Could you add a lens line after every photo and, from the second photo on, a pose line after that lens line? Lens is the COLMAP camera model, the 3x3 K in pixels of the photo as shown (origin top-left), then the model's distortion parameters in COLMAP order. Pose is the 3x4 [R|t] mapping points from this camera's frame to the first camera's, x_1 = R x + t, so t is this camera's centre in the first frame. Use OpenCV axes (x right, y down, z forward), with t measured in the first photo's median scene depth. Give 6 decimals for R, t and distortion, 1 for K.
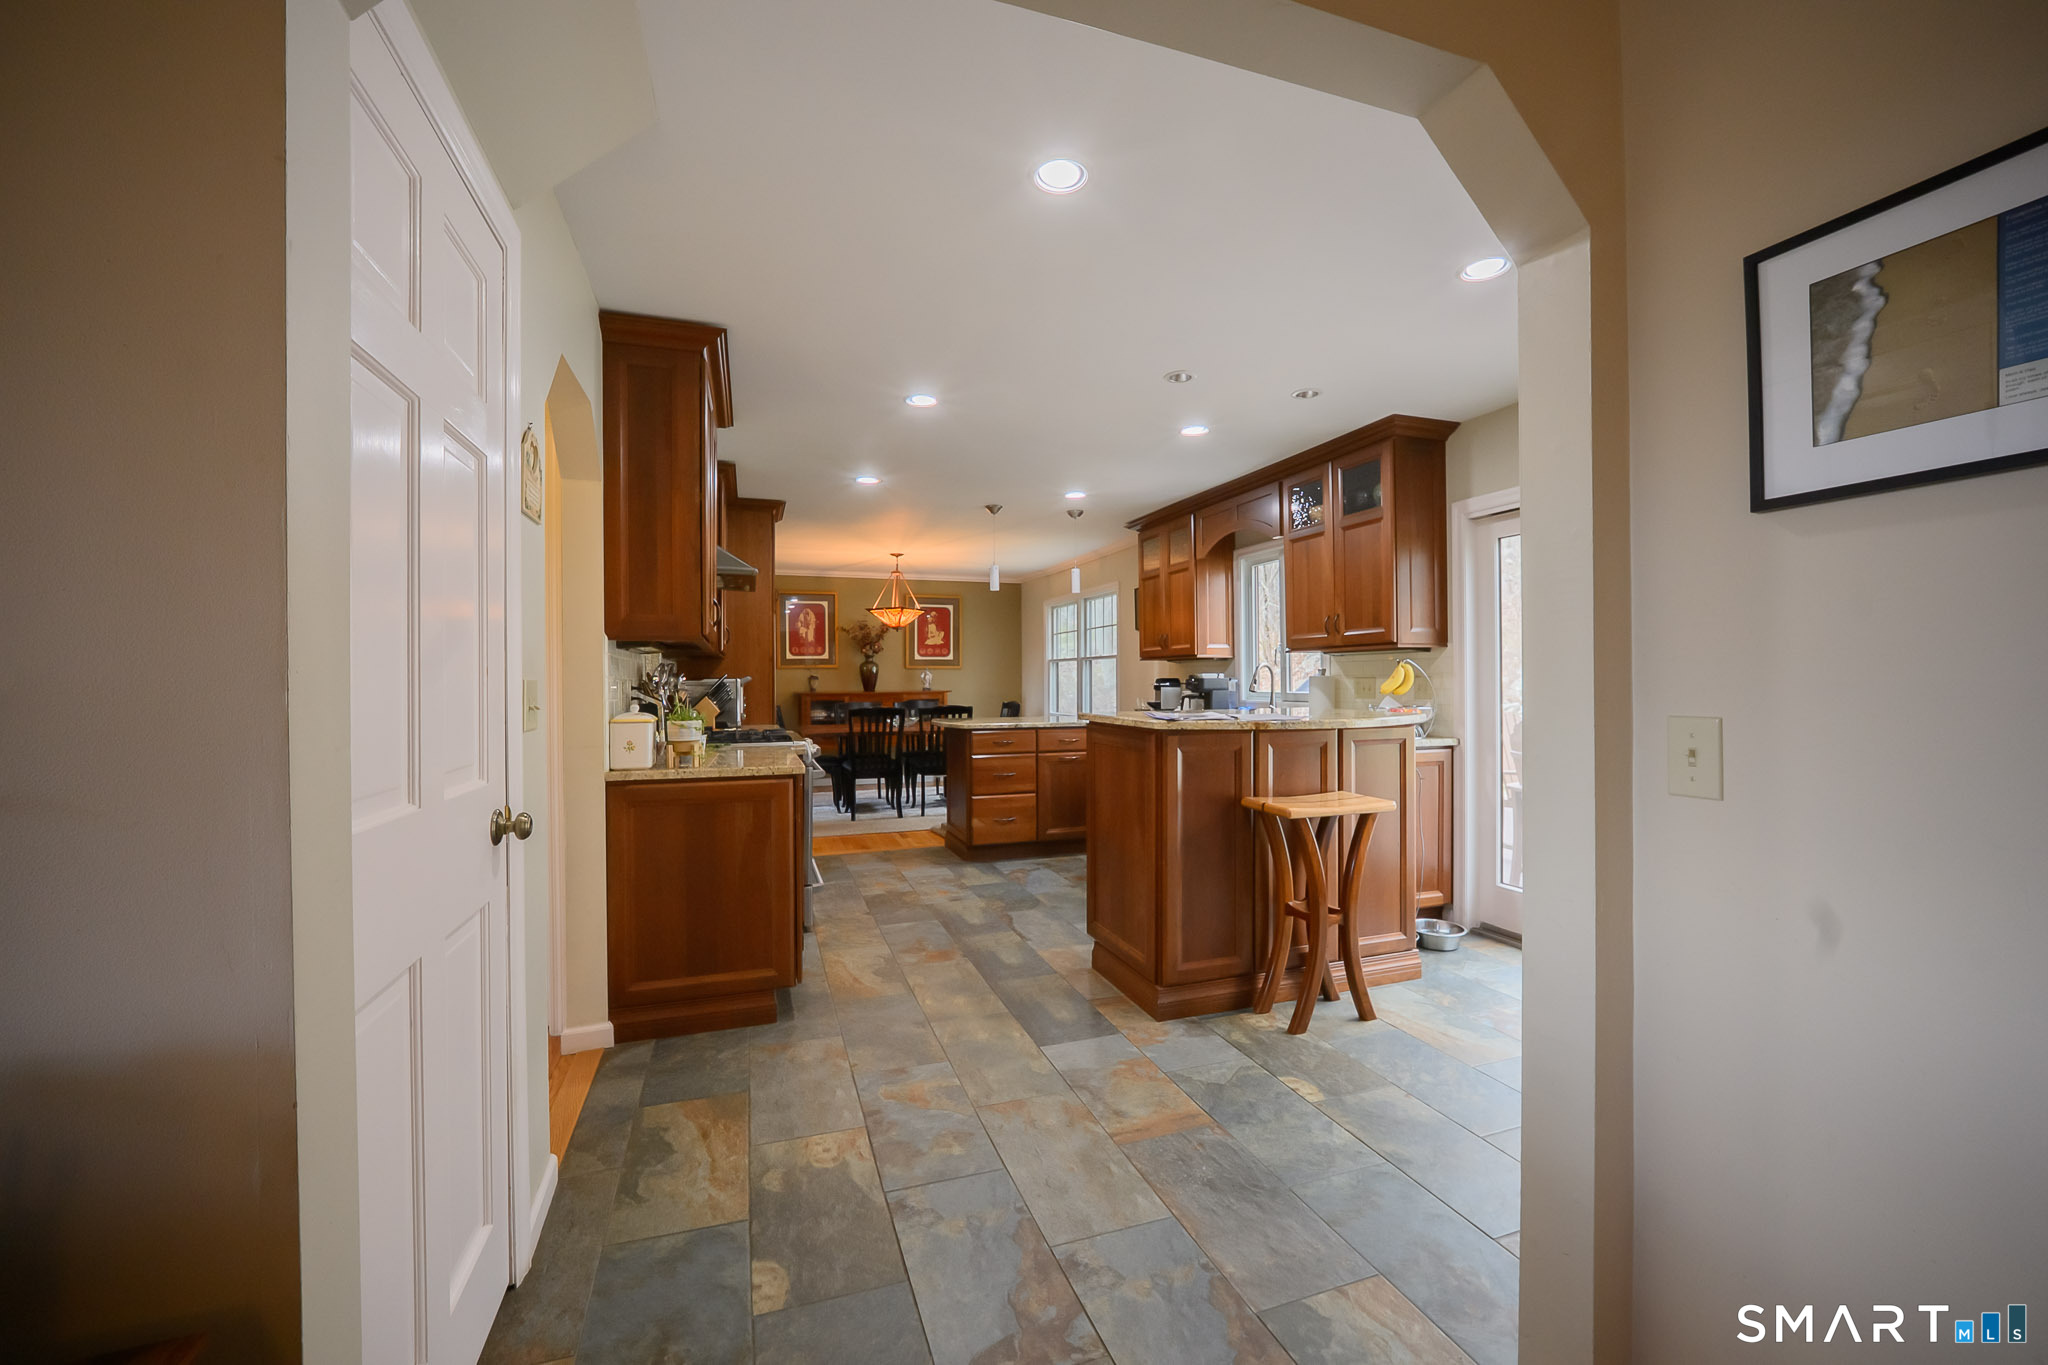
lens RADIAL K [[812.8, 0, 1024.0], [0, 812.8, 681.7], [0, 0, 1]] dist [-0.017996, 0.001982]
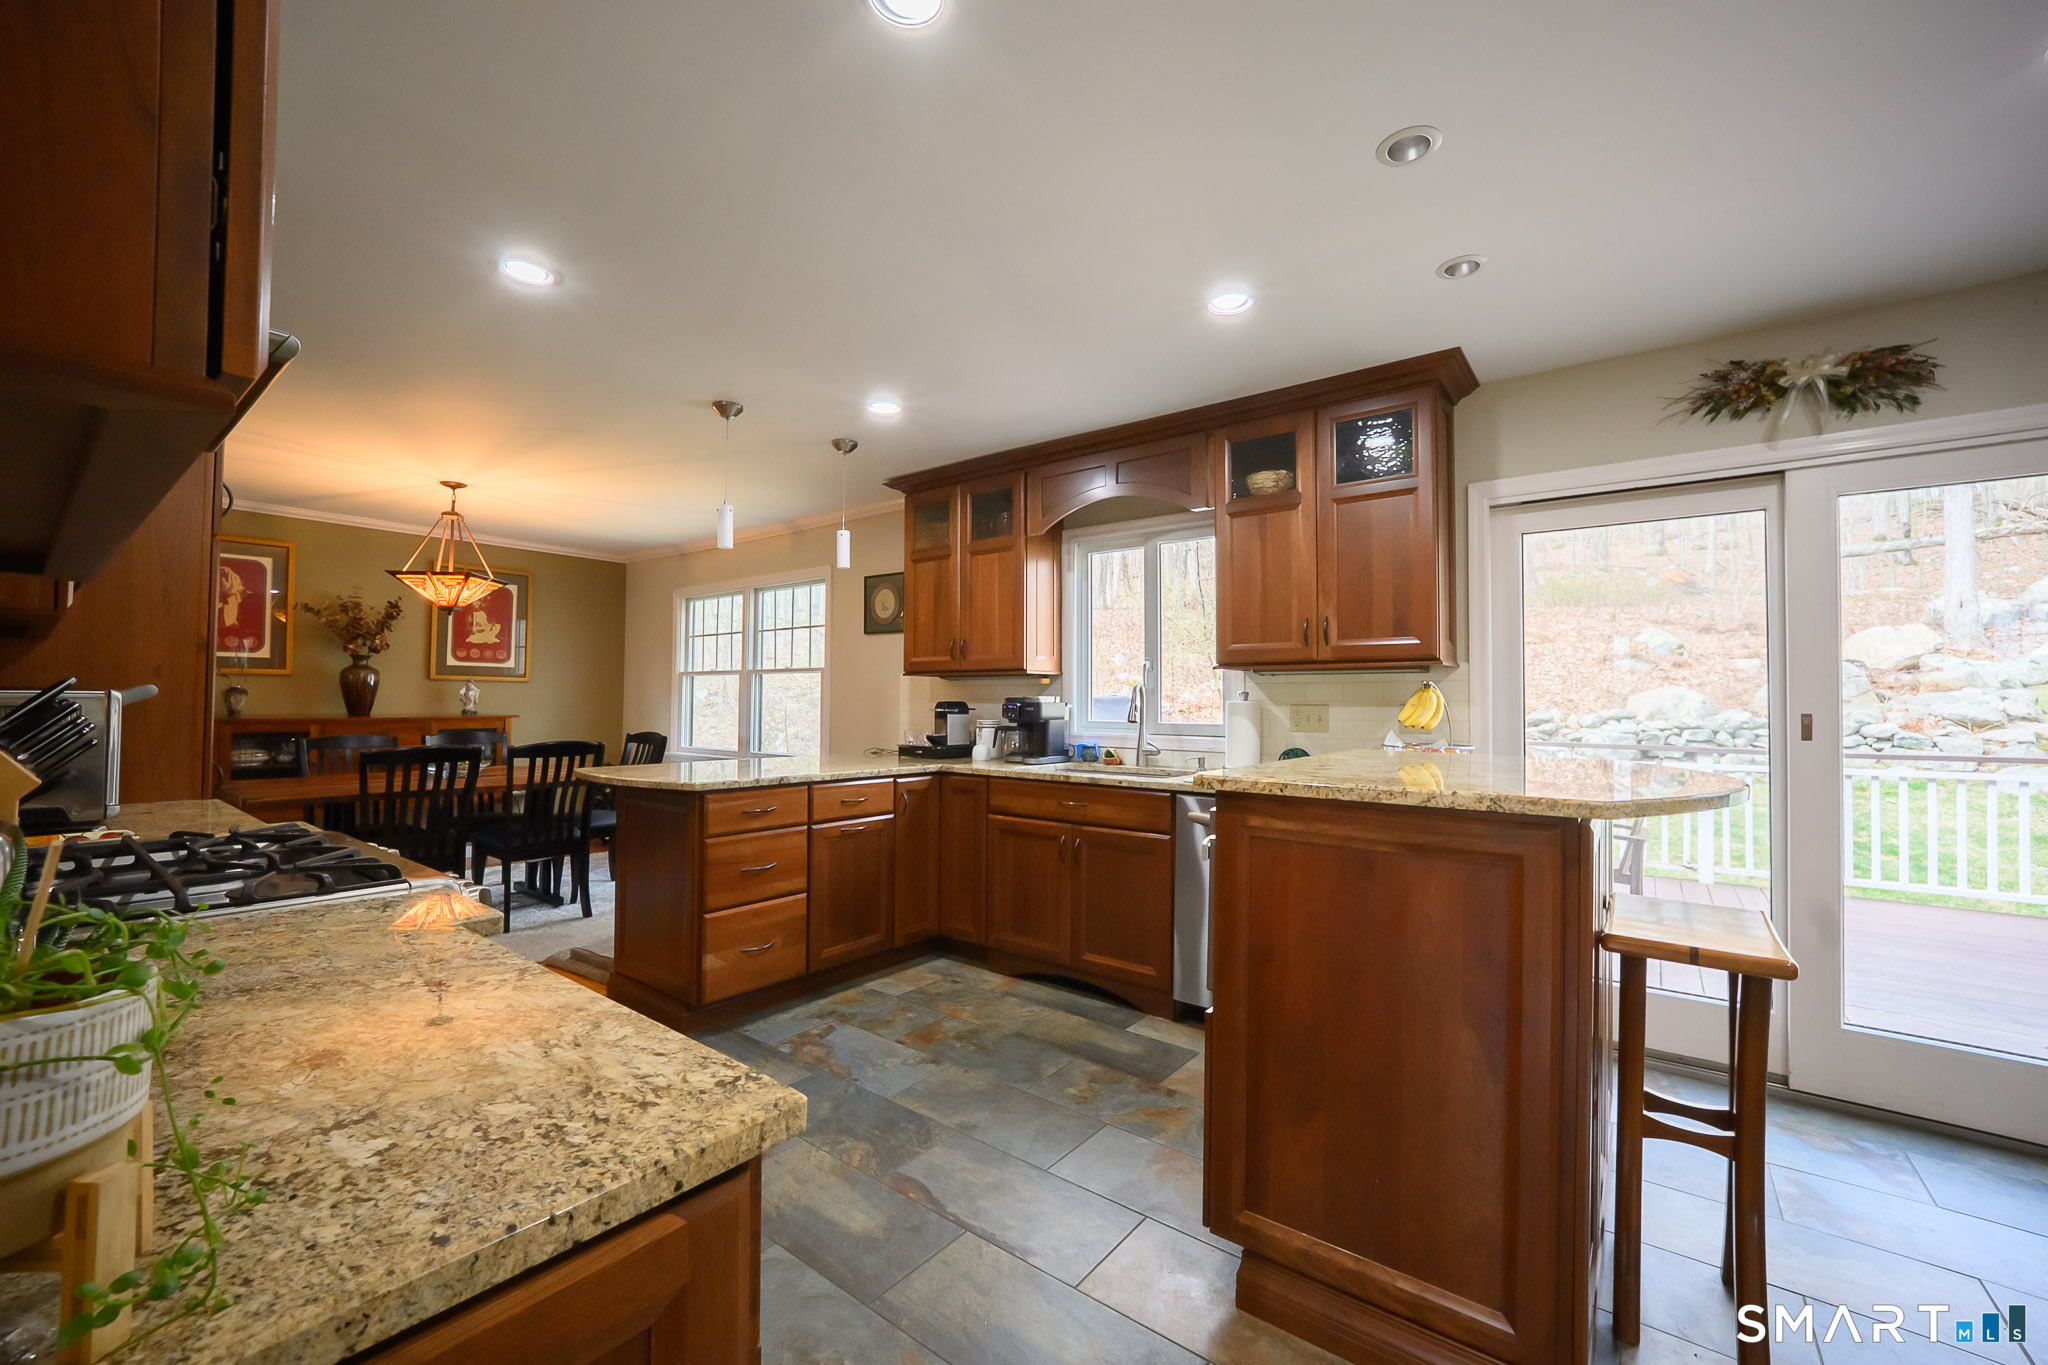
lens RADIAL K [[812.8, 0, 1016.8], [0, 812.8, 680.8], [0, 0, 1]] dist [-0.017996, 0.001982]
pose [[0.838662, 0.026134, 0.544025, -0.182814], [-0.010701, 0.999446, -0.031515, -0.000612], [-0.544548, 0.020609, 0.838477, 0.416872]]
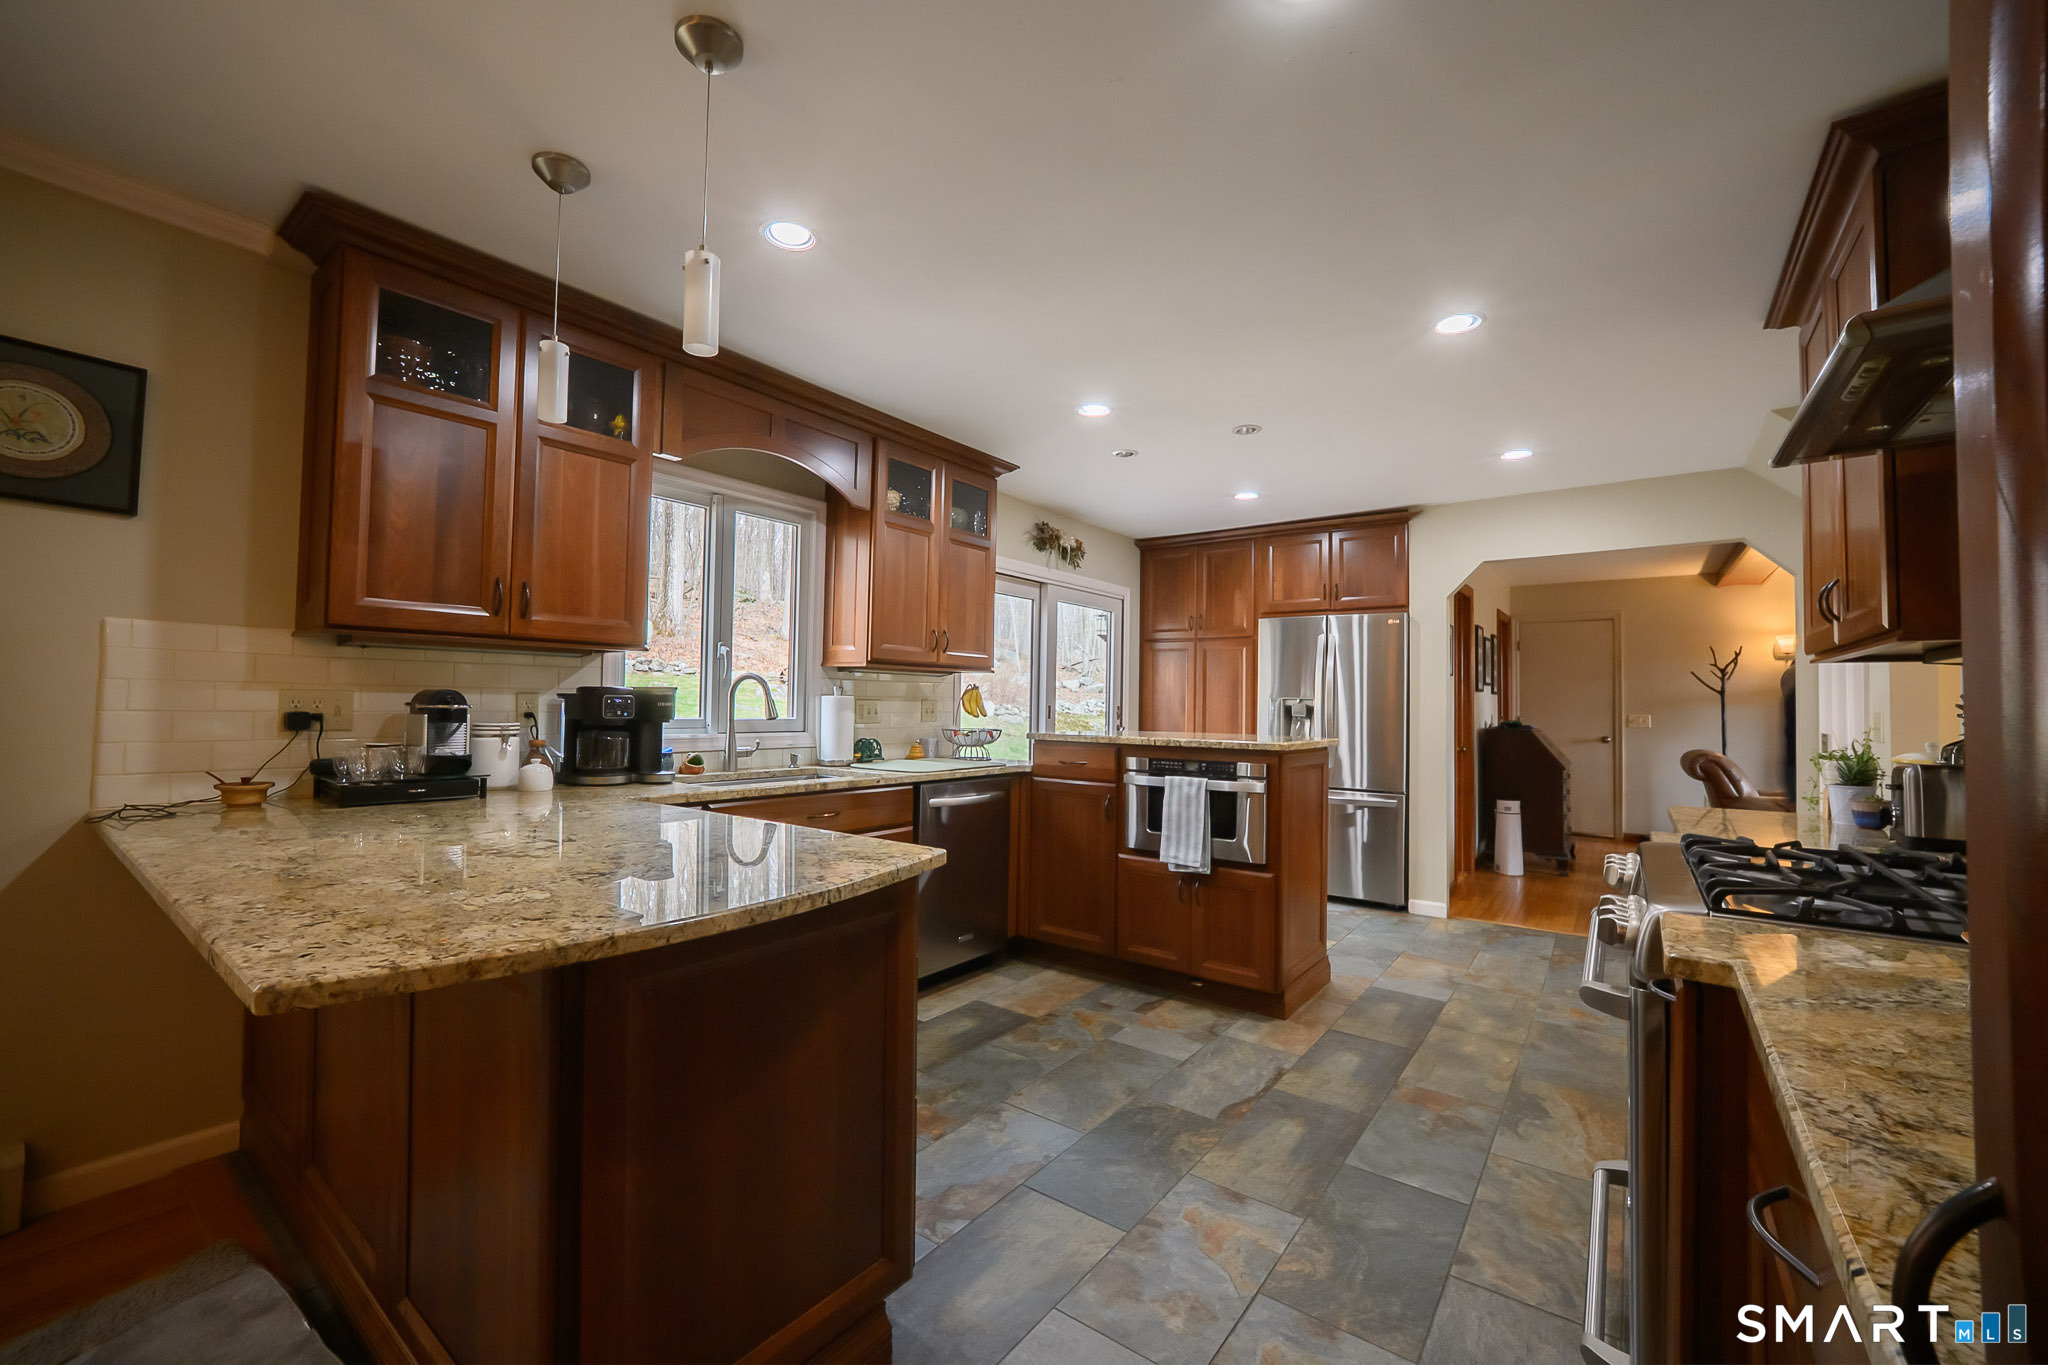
lens RADIAL K [[812.8, 0, 1024.8], [0, 812.8, 680.0], [0, 0, 1]] dist [-0.017996, 0.001982]
pose [[-0.563421, 0.022245, 0.825870, -0.321057], [-0.009334, 0.999402, -0.033287, 0.001007], [-0.826117, -0.026464, -0.562877, 1.107275]]
